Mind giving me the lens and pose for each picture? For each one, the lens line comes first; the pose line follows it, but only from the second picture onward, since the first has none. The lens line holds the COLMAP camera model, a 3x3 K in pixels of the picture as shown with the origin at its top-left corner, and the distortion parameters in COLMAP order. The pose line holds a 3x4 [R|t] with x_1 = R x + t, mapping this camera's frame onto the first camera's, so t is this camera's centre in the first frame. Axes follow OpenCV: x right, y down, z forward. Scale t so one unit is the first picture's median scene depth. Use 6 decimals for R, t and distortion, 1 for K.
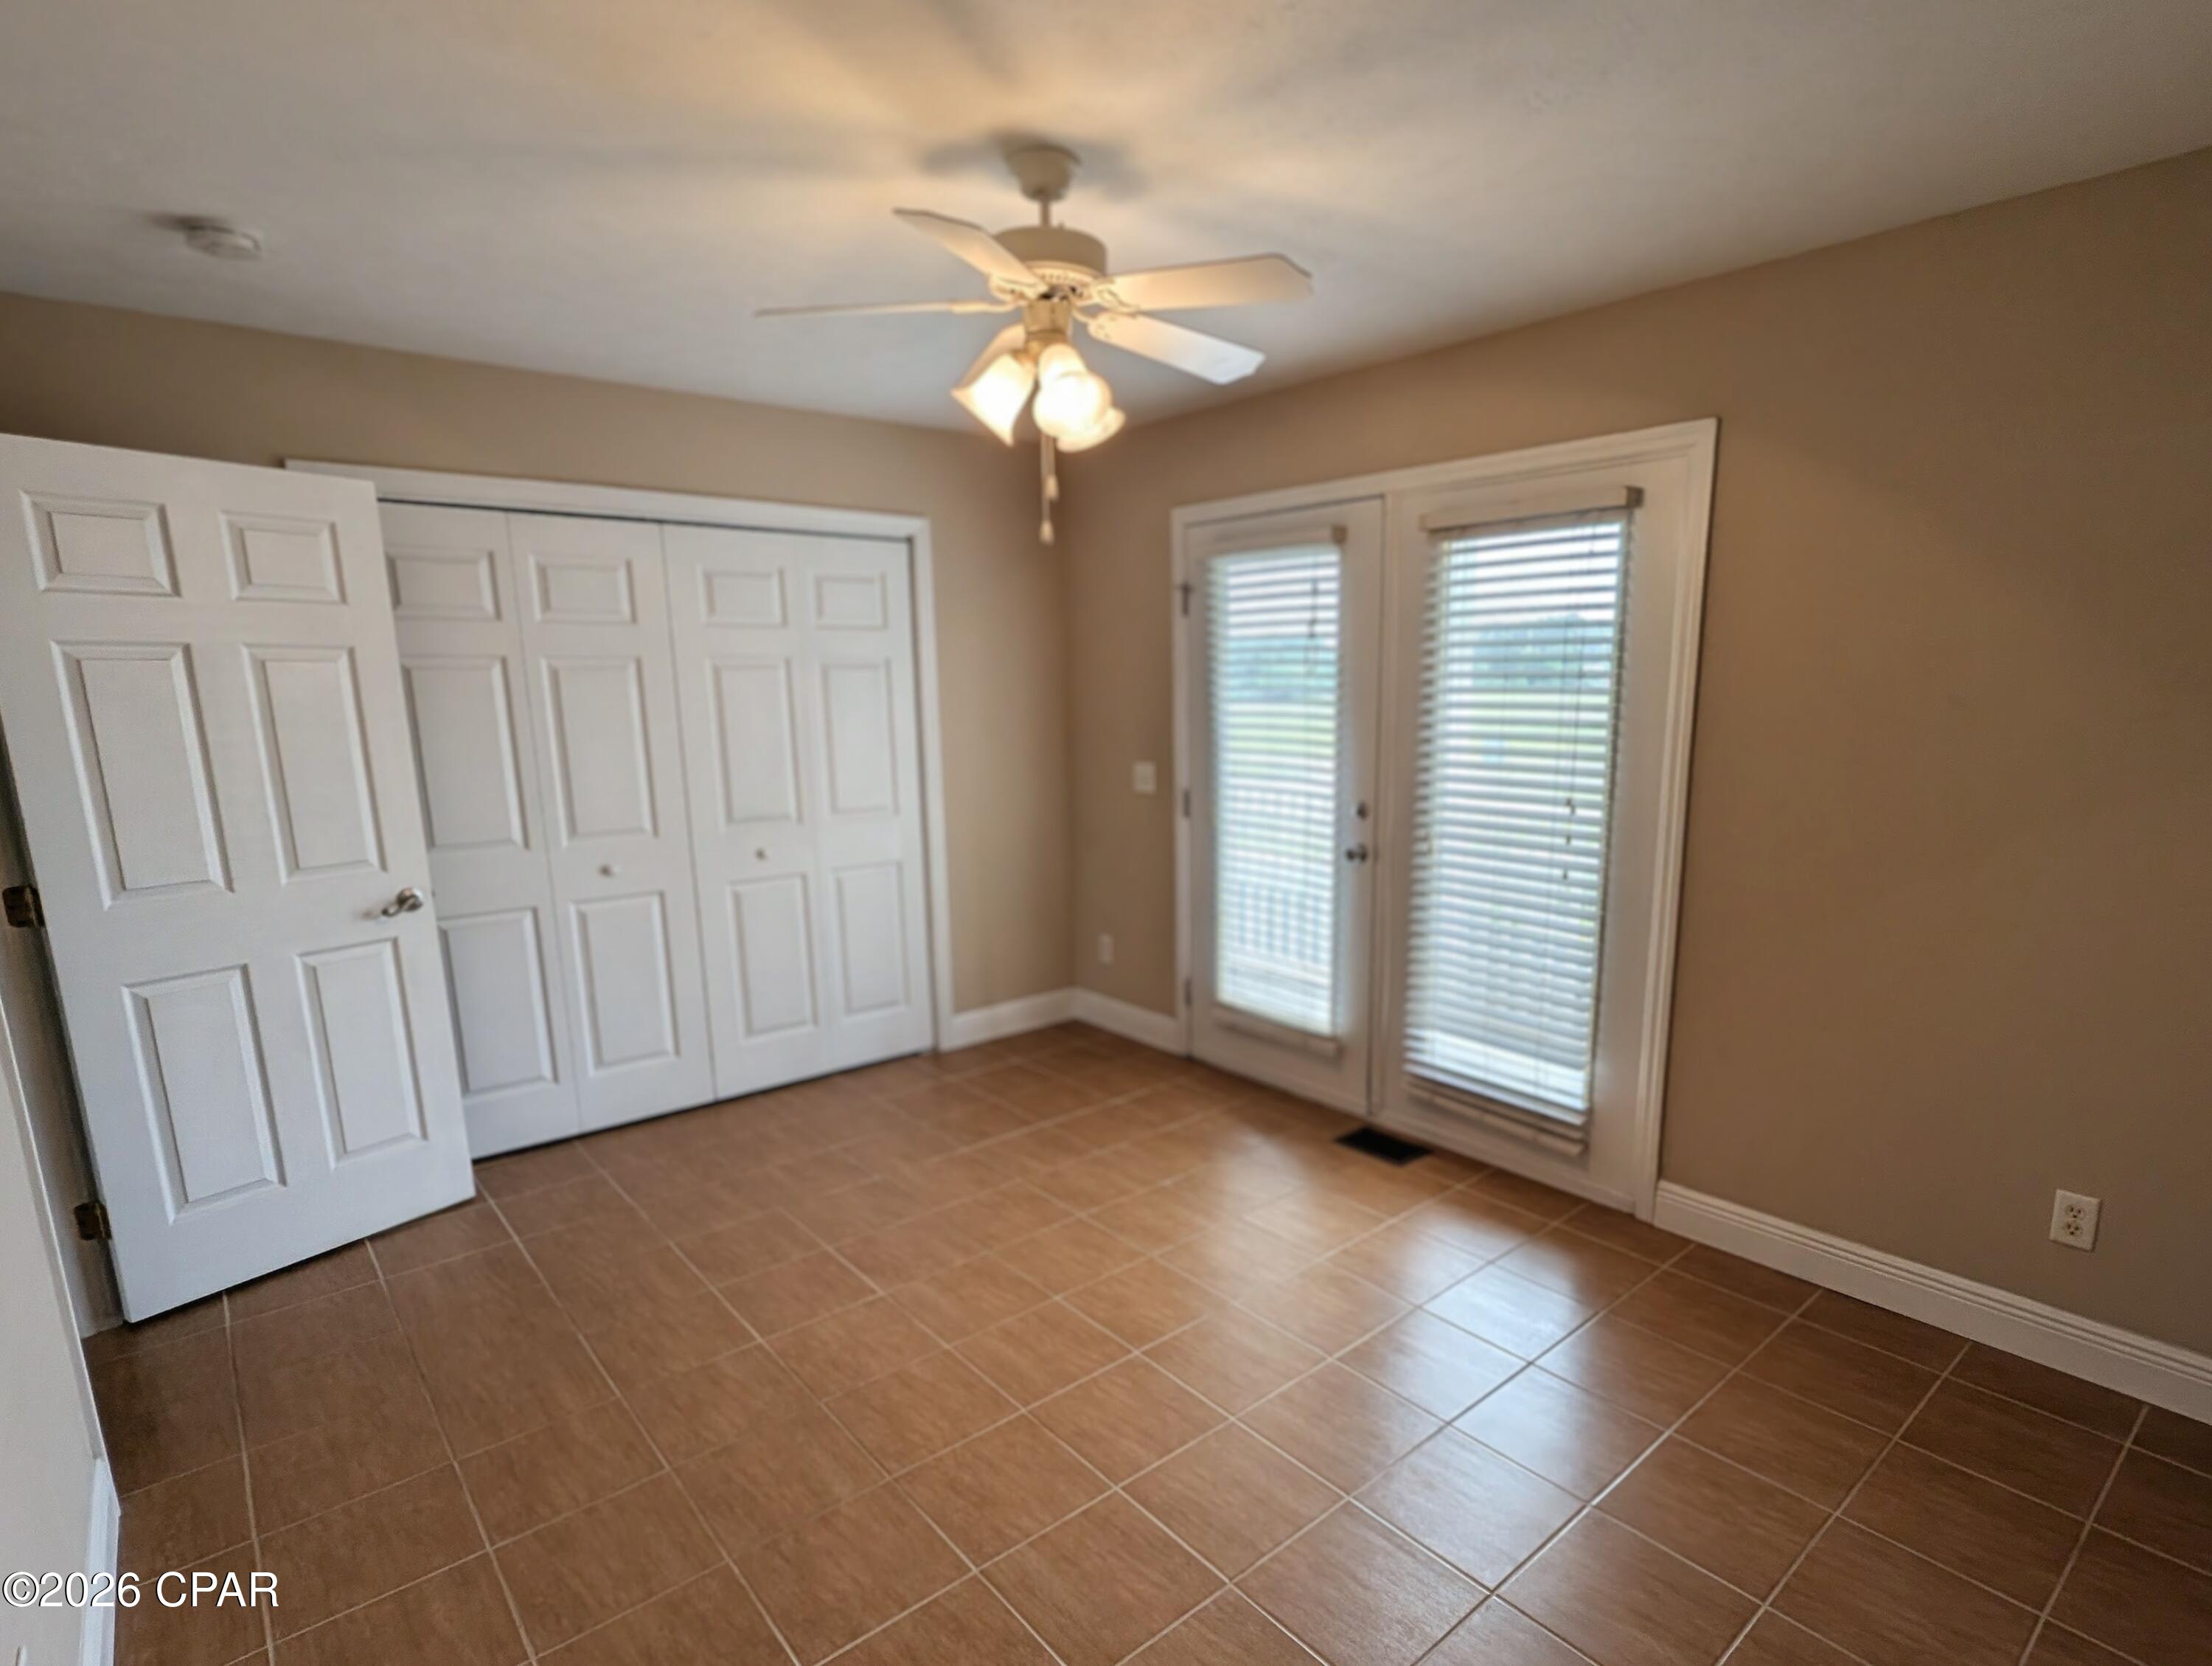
lens RADIAL K [[937.2, 0, 1110.1], [0, 937.2, 841.5], [0, 0, 1]] dist [0.001398, -0.000036]
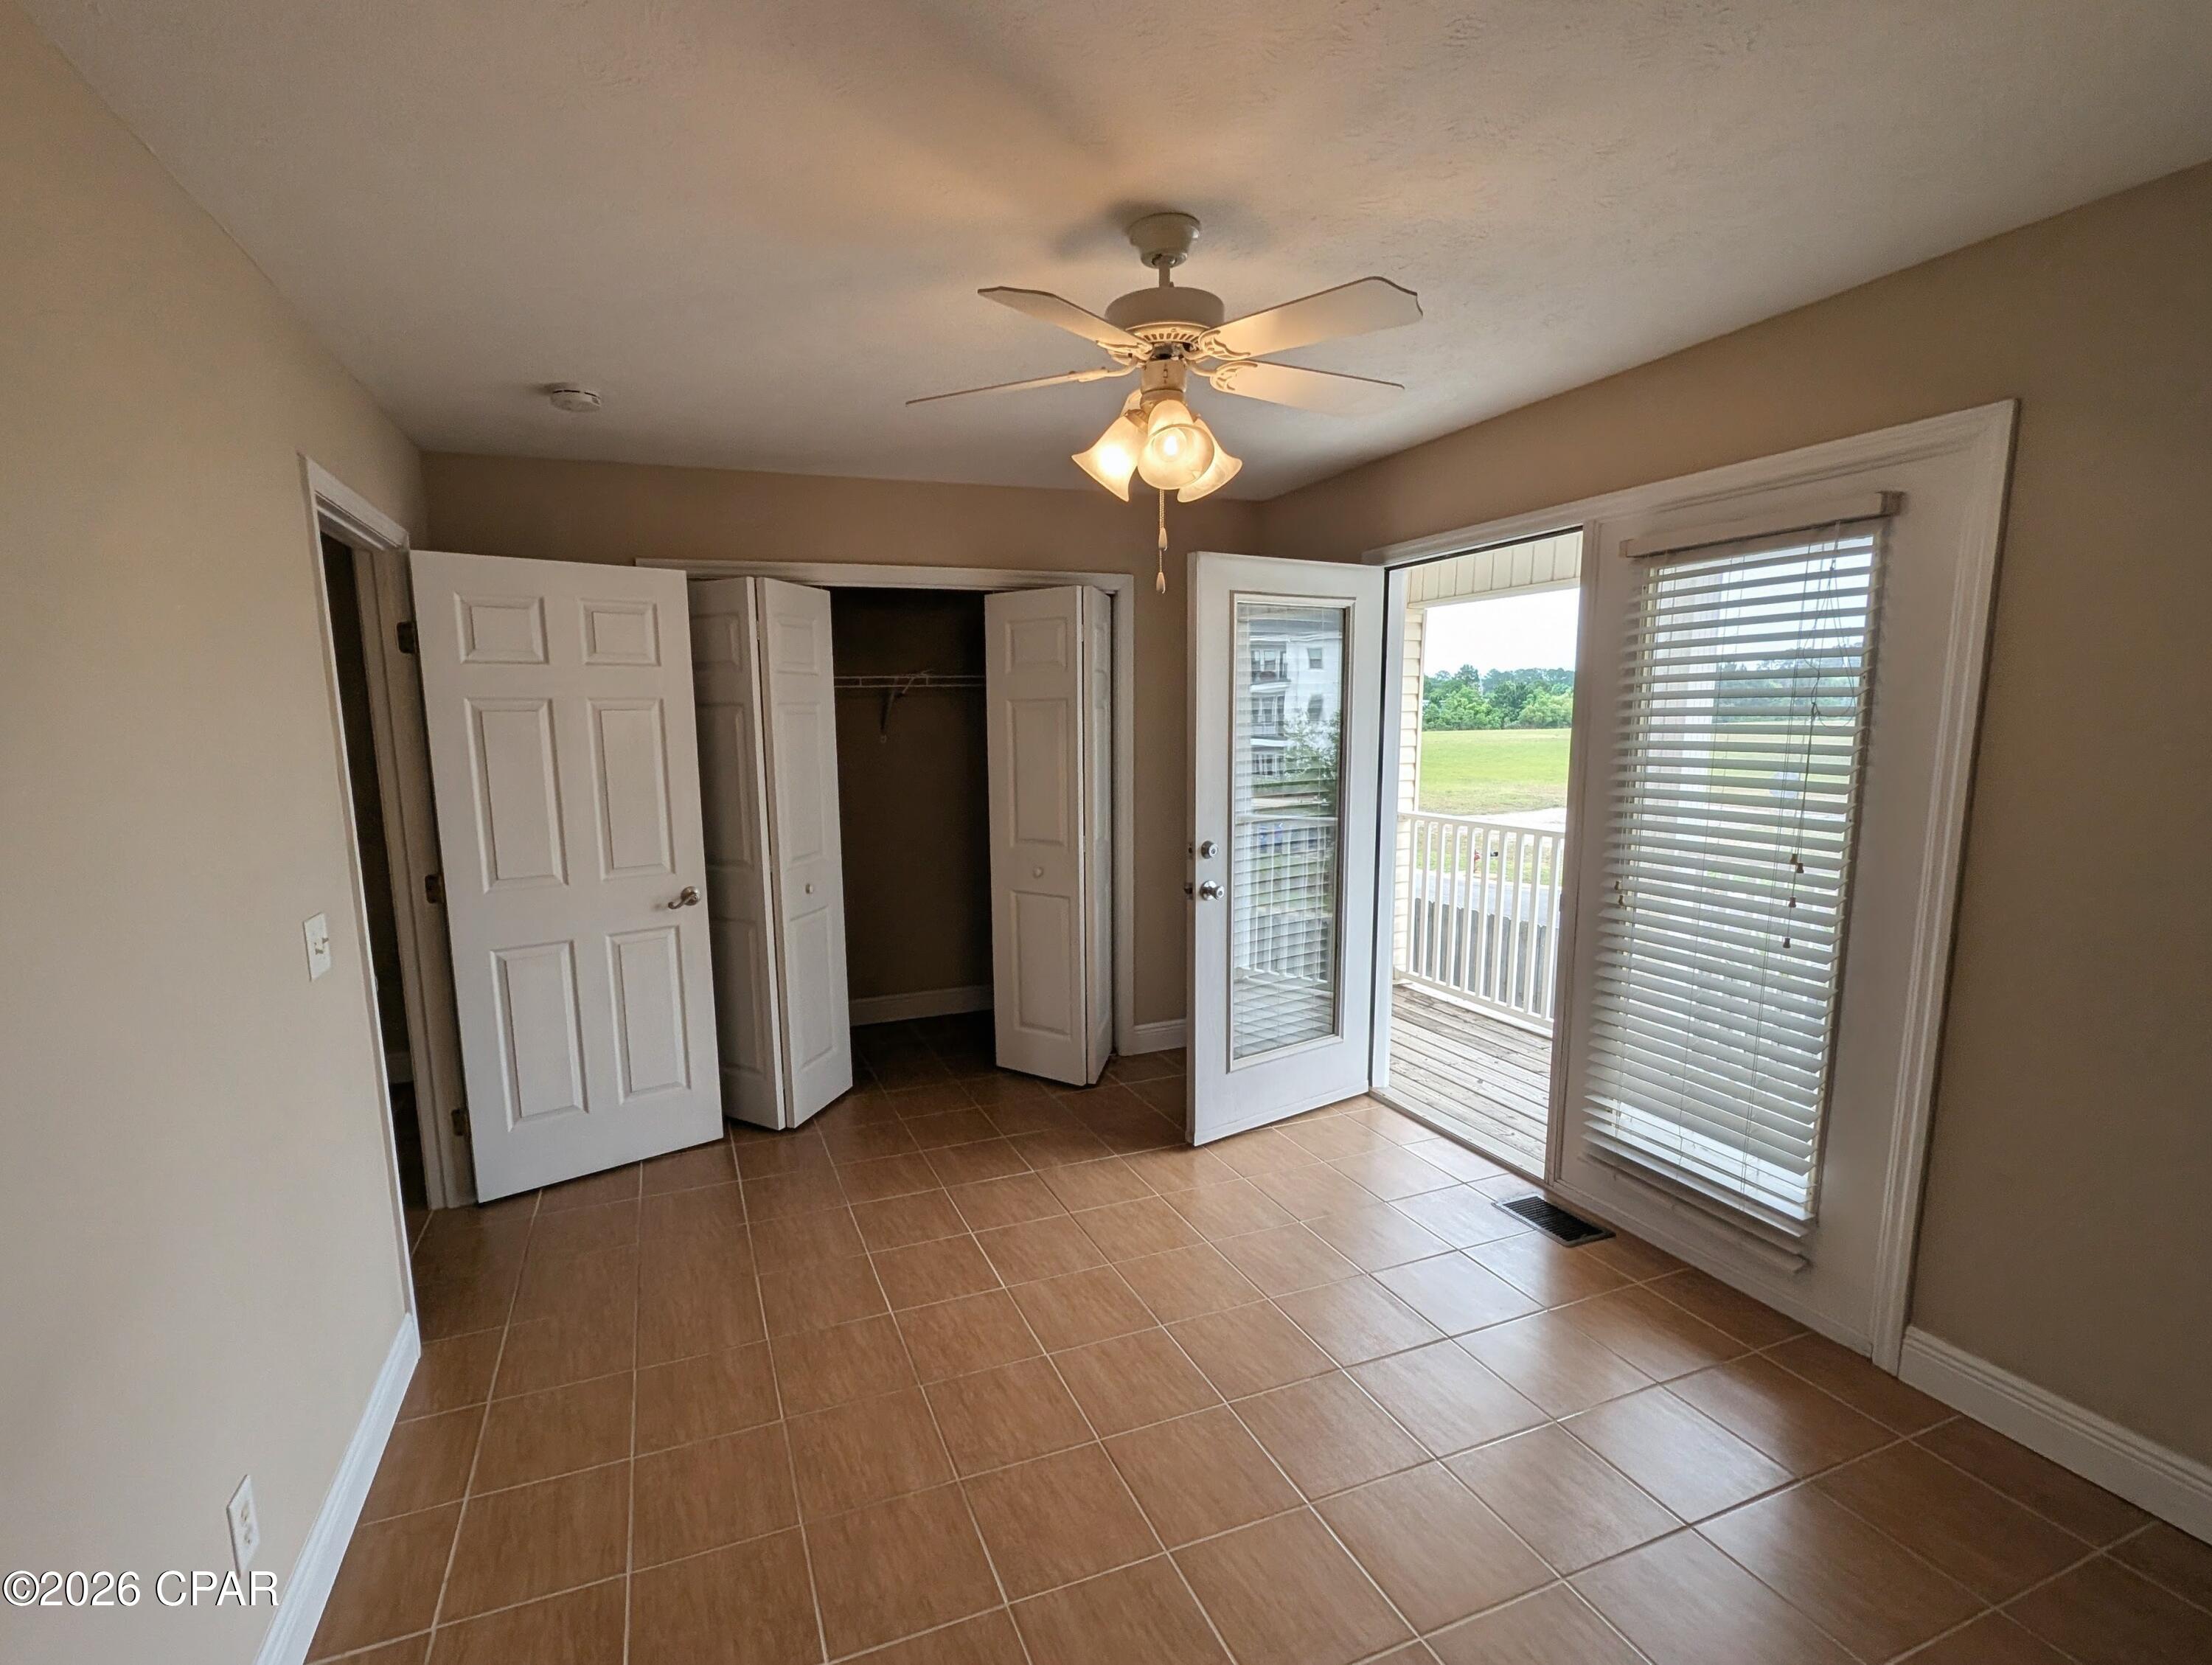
lens RADIAL K [[831.0, 0, 1106.0], [0, 831.0, 832.5], [0, 0, 1]] dist [-0.000902, -0.000162]
pose [[0.955157, 0.035391, -0.293979, 0.133489], [-0.043542, 0.998826, -0.021225, -0.027790], [0.292882, 0.033073, 0.955576, 0.101558]]
